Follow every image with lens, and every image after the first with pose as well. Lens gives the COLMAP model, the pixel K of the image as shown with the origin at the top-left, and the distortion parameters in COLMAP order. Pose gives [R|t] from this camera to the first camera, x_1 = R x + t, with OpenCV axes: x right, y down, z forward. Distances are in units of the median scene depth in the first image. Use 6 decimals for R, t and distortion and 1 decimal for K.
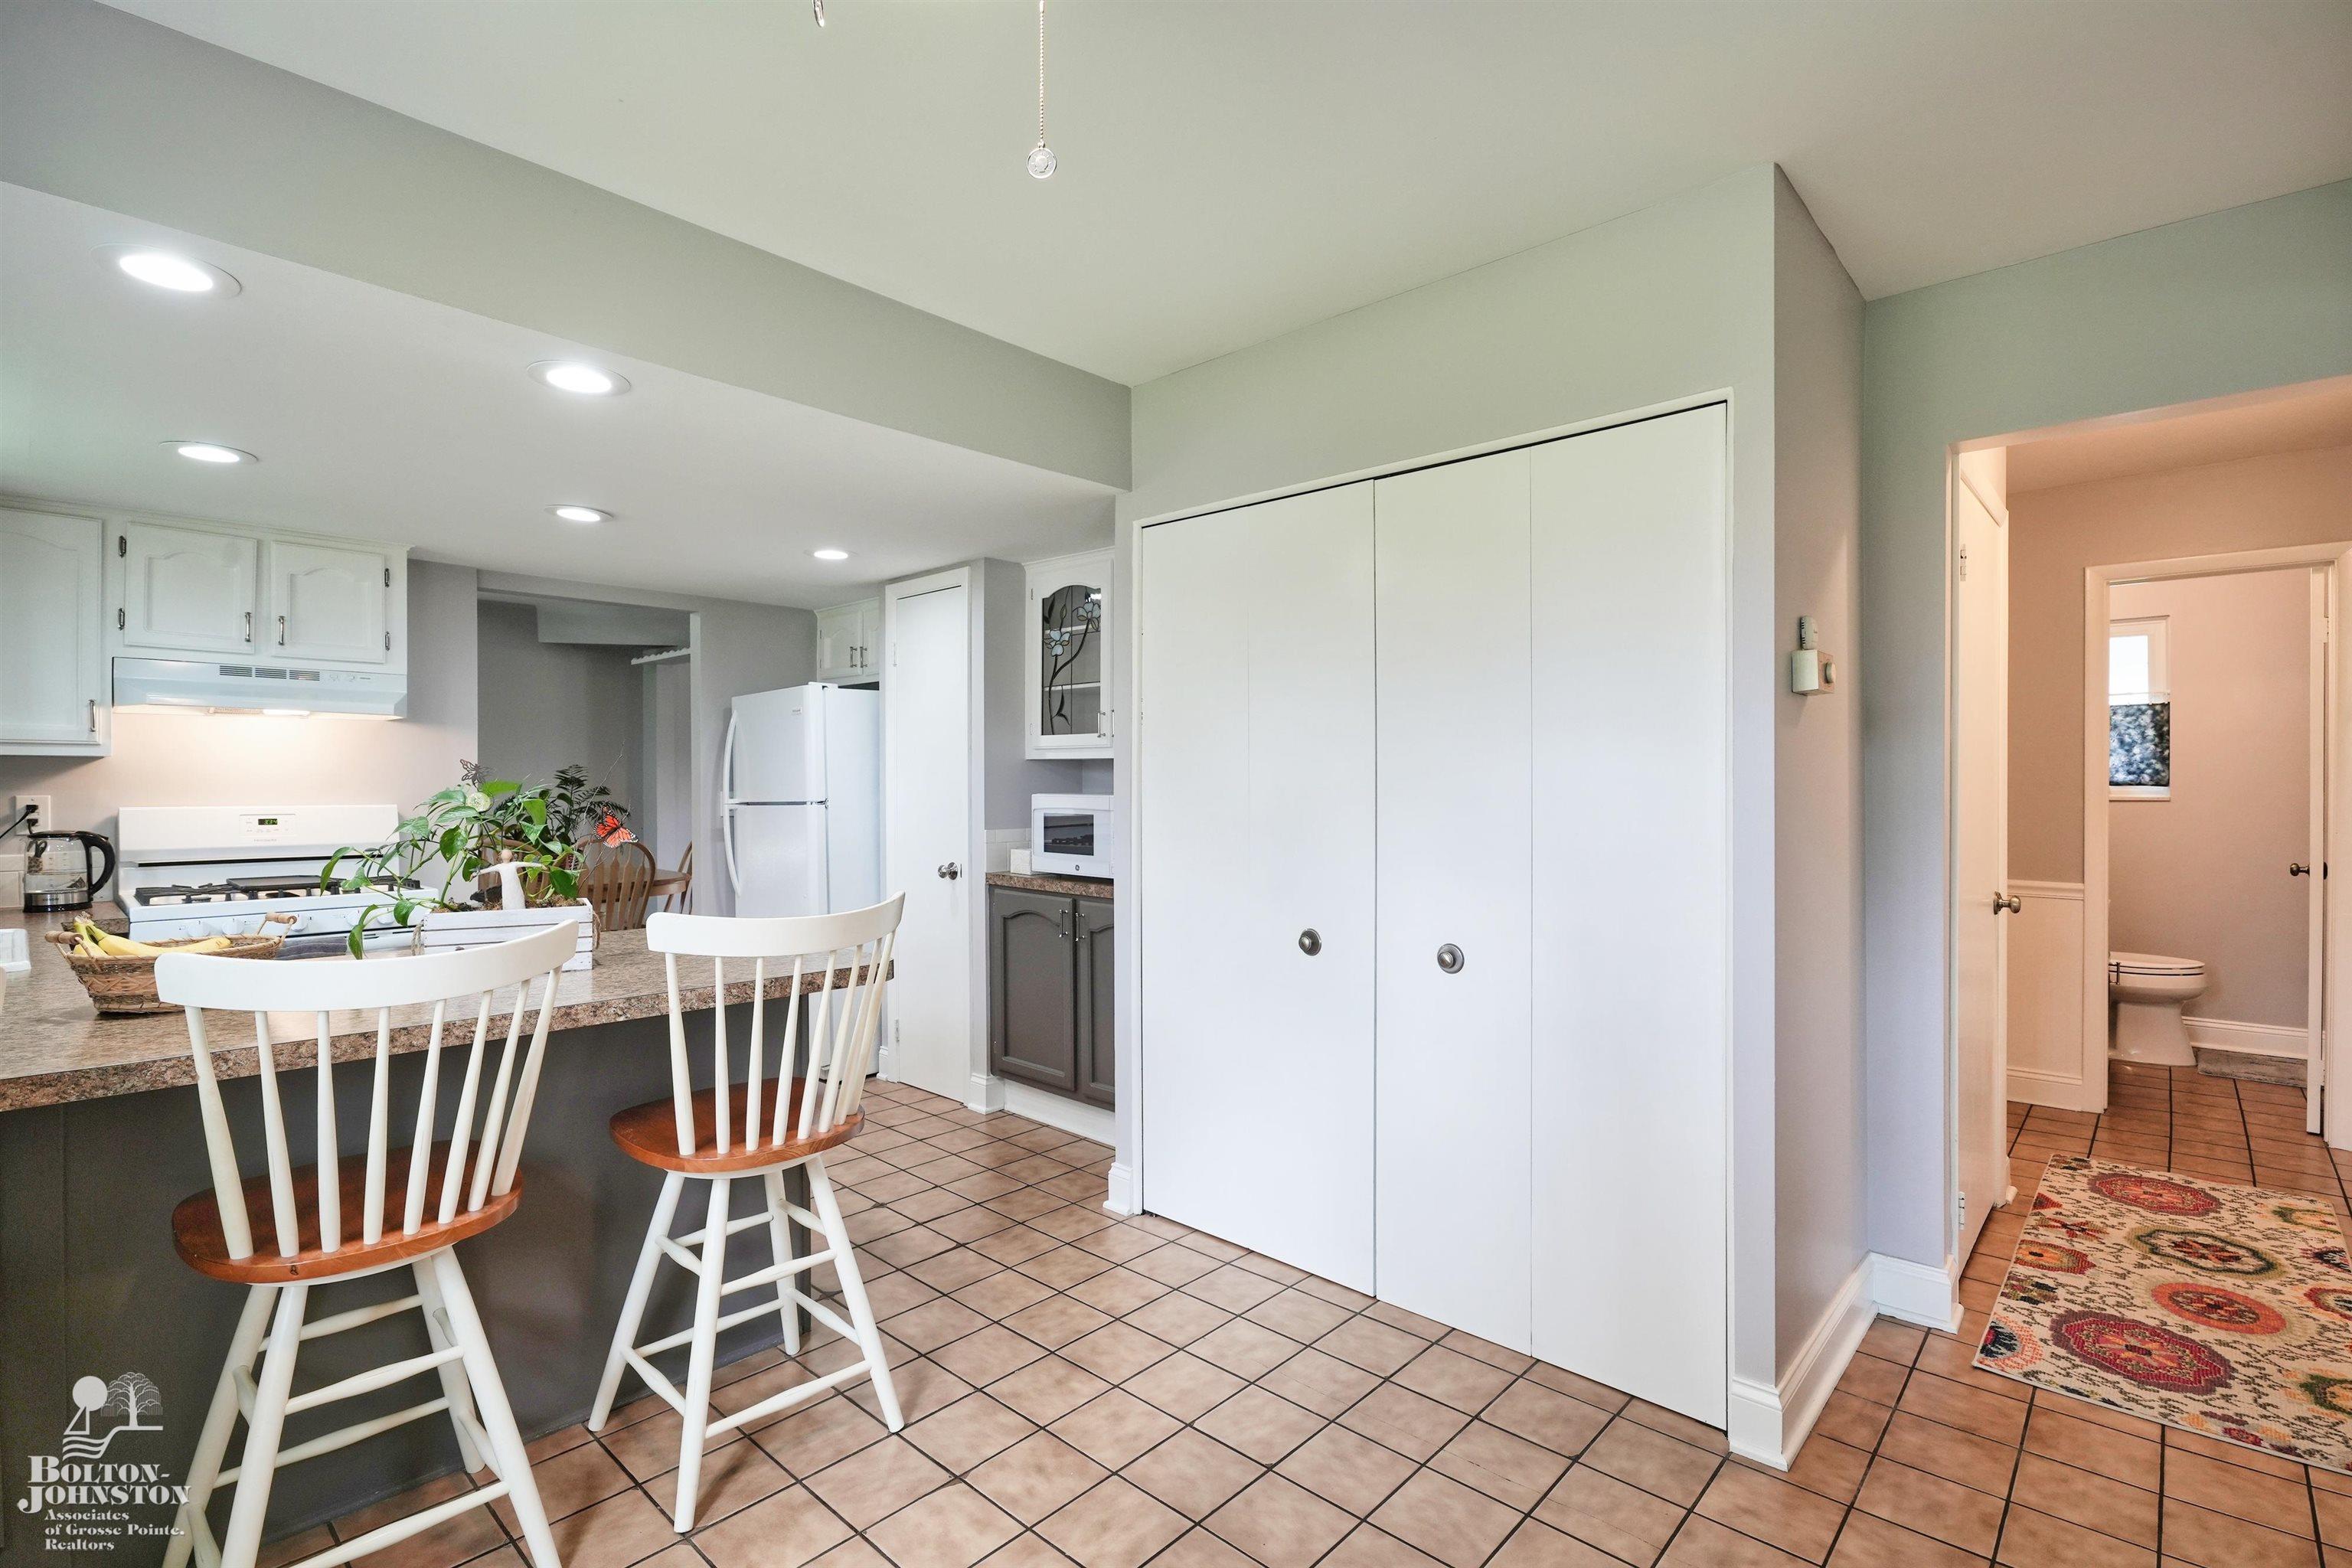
lens RADIAL K [[1103.5, 0, 1168.6], [0, 1103.5, 796.2], [0, 0, 1]] dist [-0.003860, -0.000324]
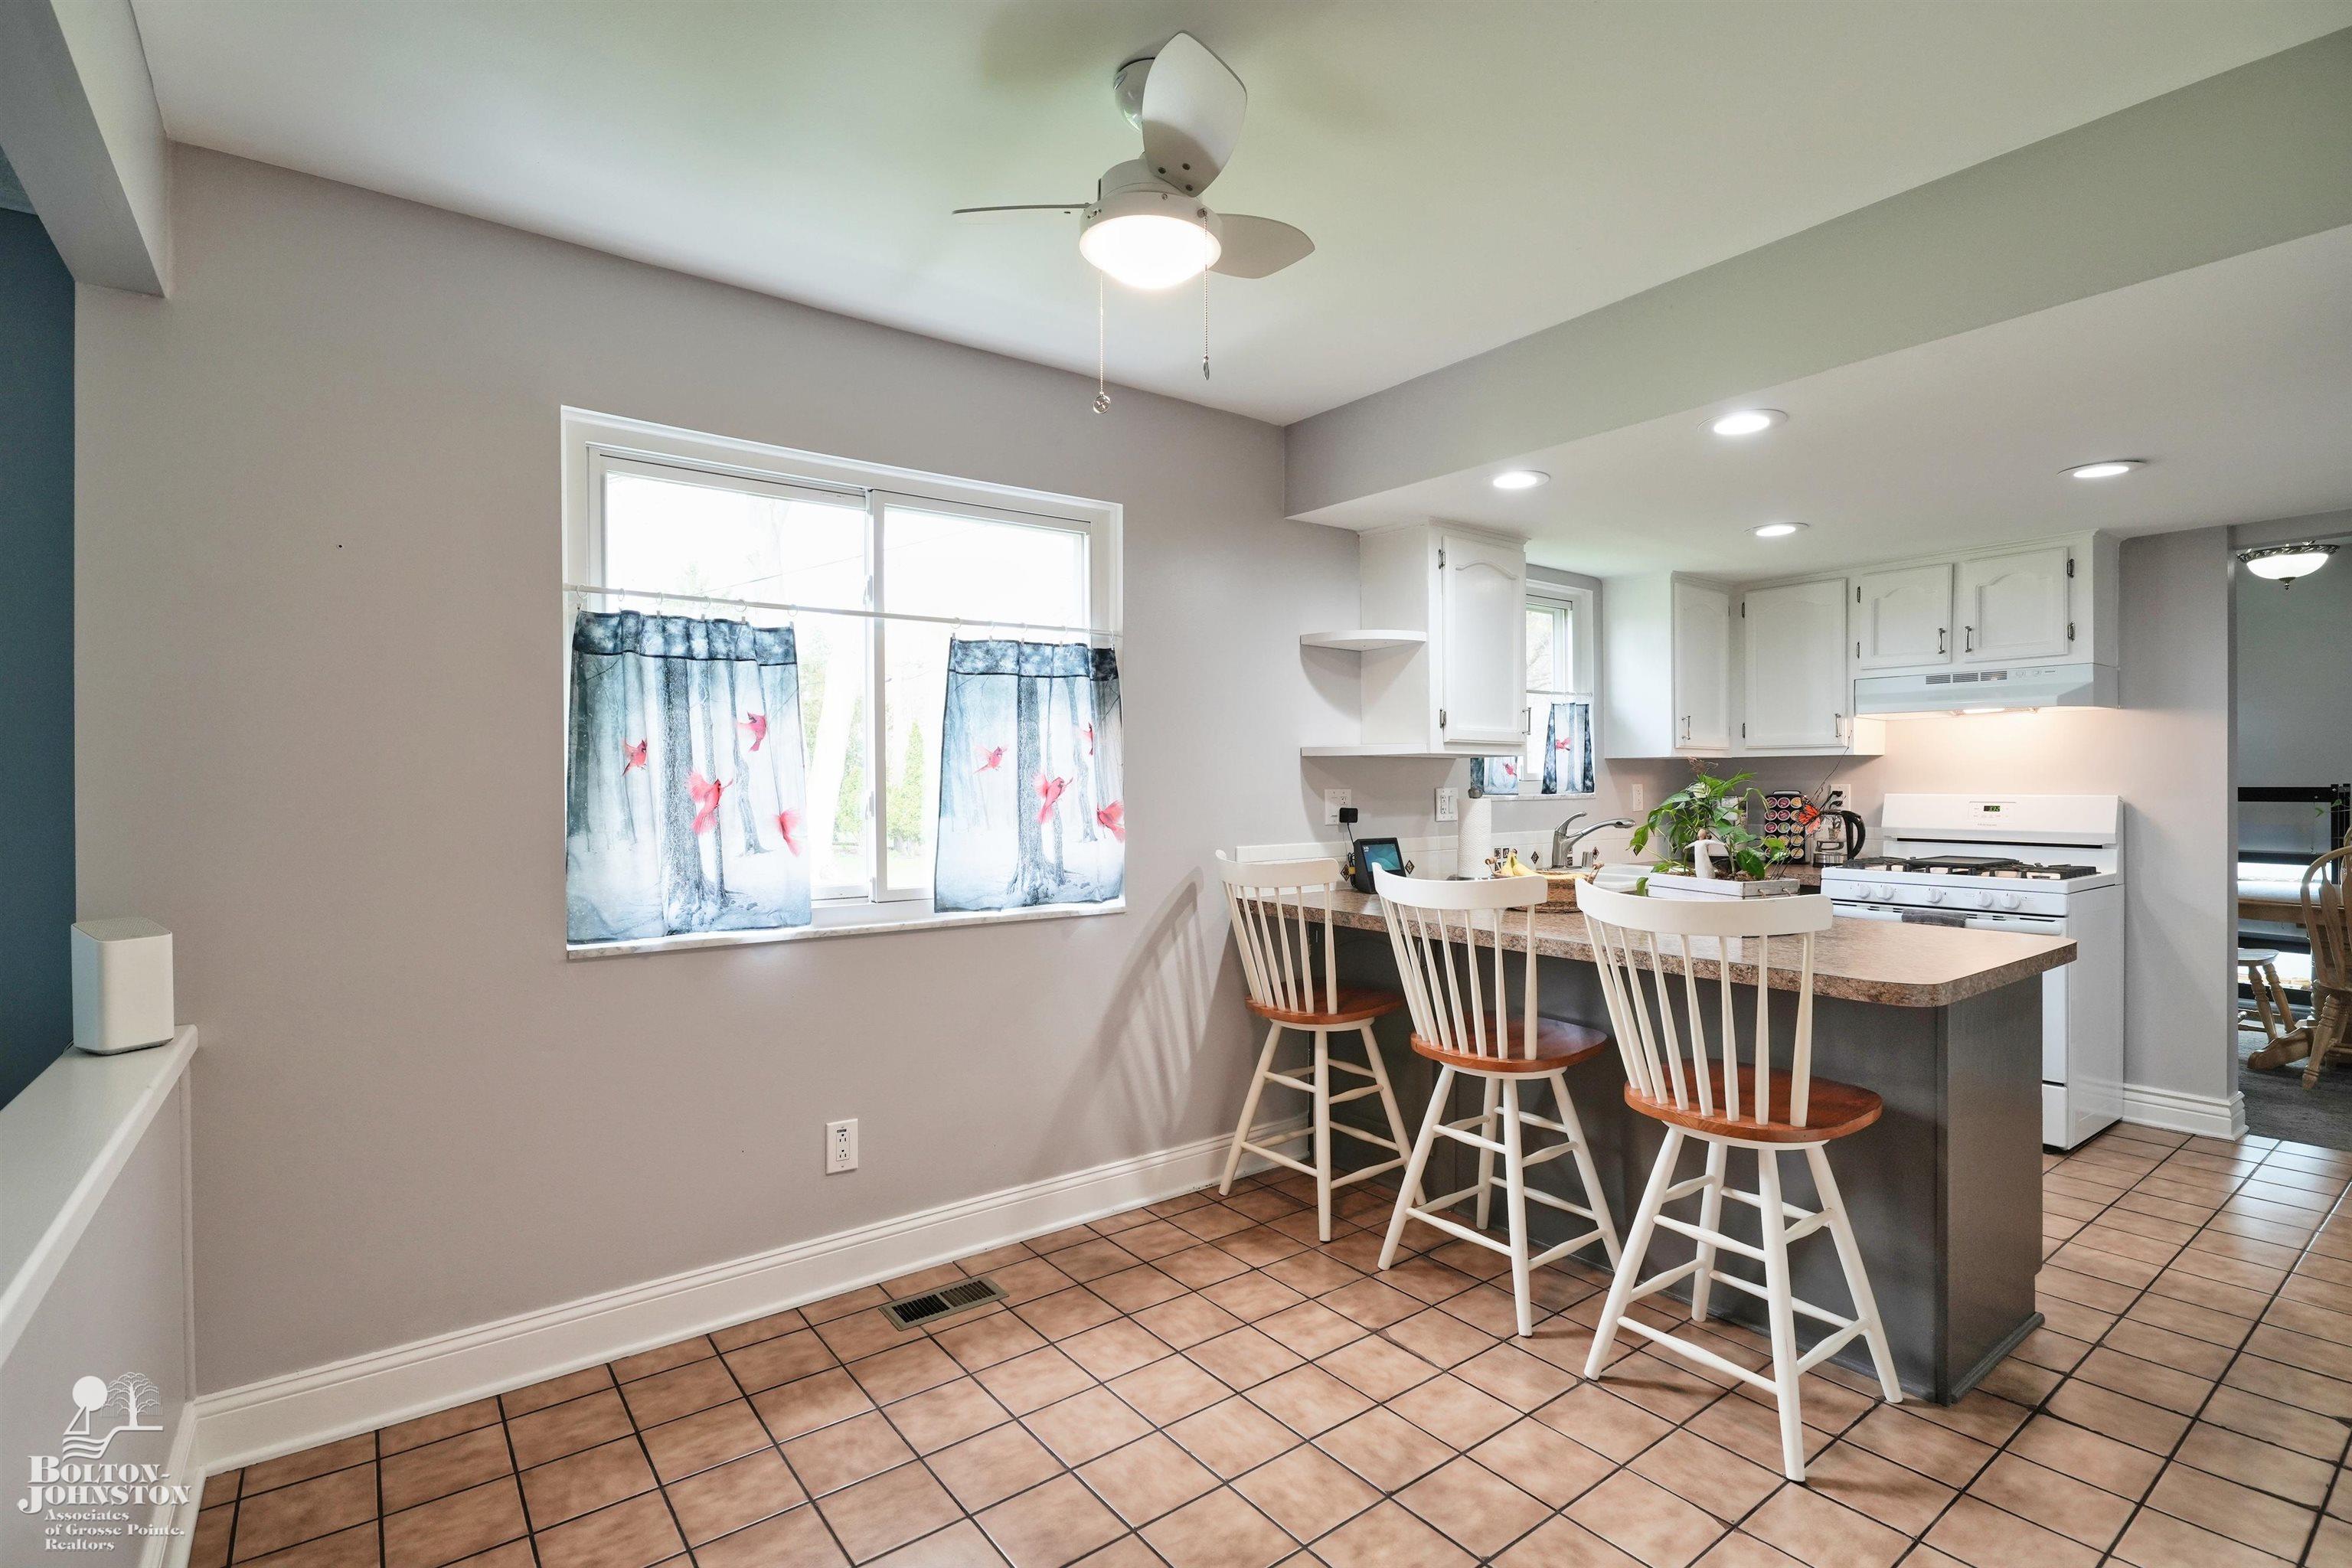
lens RADIAL K [[1088.4, 0, 1167.6], [0, 1088.4, 786.4], [0, 0, 1]] dist [-0.000464, -0.000404]
pose [[-0.182739, 0.005100, -0.983148, 0.471894], [-0.002693, 0.999980, 0.005688, -0.003394], [0.983158, 0.003687, -0.182721, 0.417677]]
